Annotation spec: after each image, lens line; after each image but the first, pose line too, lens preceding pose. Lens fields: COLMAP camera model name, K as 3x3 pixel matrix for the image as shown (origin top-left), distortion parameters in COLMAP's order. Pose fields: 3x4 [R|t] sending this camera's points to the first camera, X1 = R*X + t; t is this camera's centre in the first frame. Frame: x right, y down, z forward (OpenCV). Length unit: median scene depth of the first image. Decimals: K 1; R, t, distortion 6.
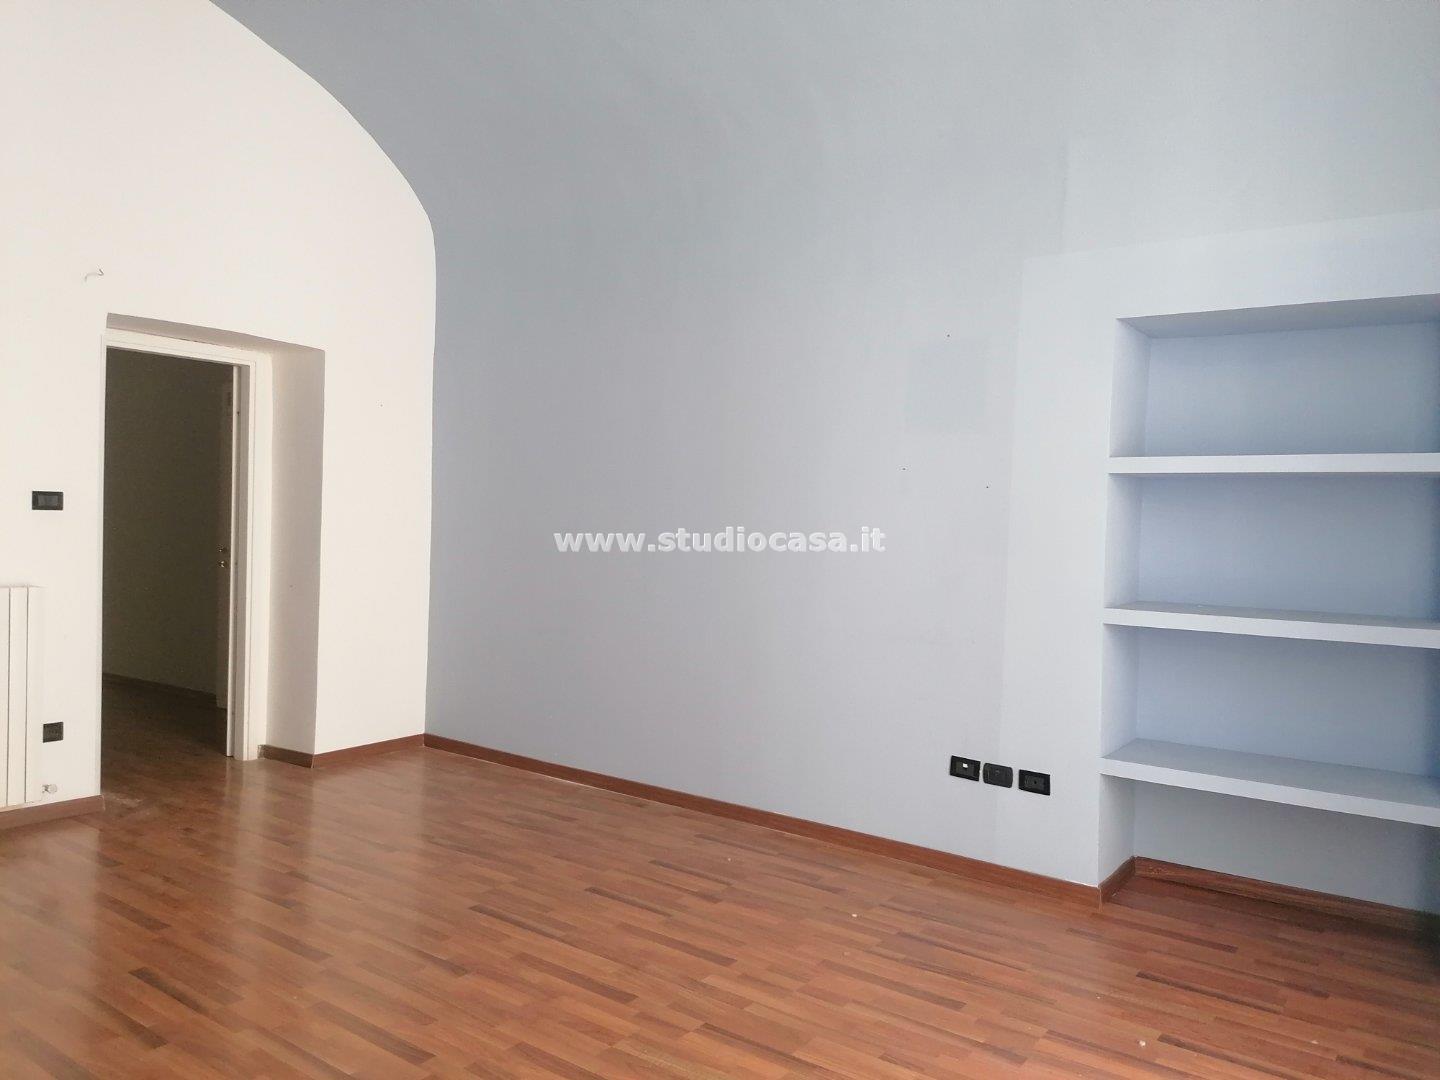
lens RADIAL K [[1119.4, 0, 720.0], [0, 1119.4, 540.0], [0, 0, 1]] dist [0.070206, 0.002736]
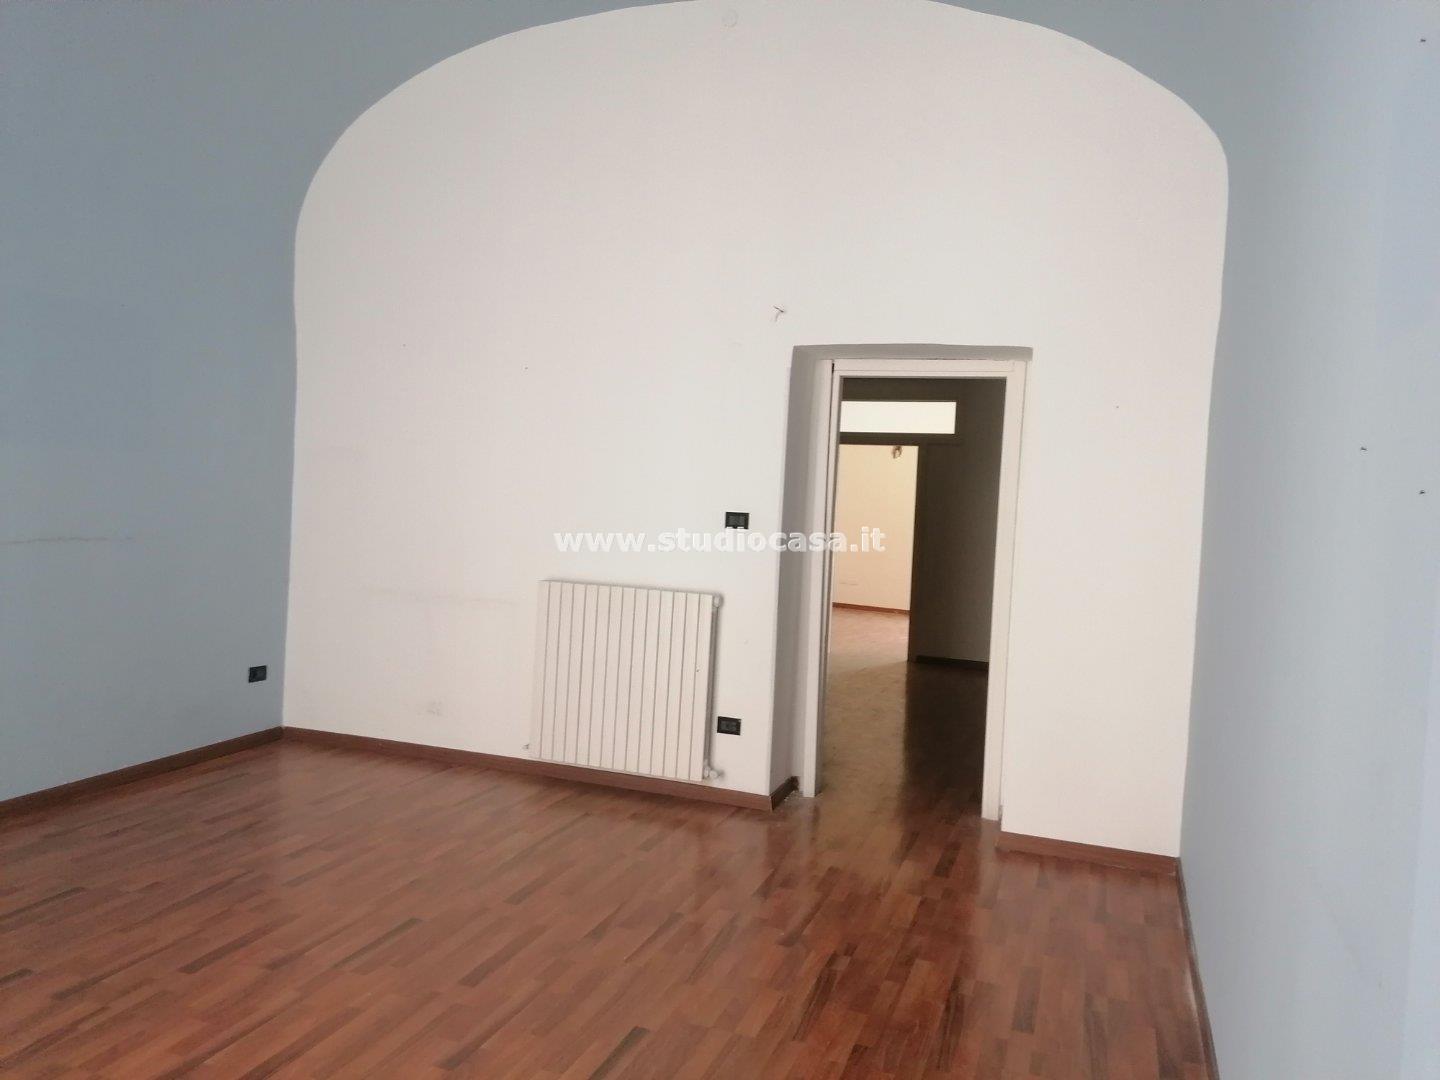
lens RADIAL K [[1119.4, 0, 720.0], [0, 1119.4, 540.0], [0, 0, 1]] dist [0.070206, 0.002736]
pose [[0.262472, 0.031158, -0.964437, 0.476036], [-0.066423, 0.997691, 0.014156, -0.029586], [0.962651, 0.060346, 0.263935, 0.699494]]
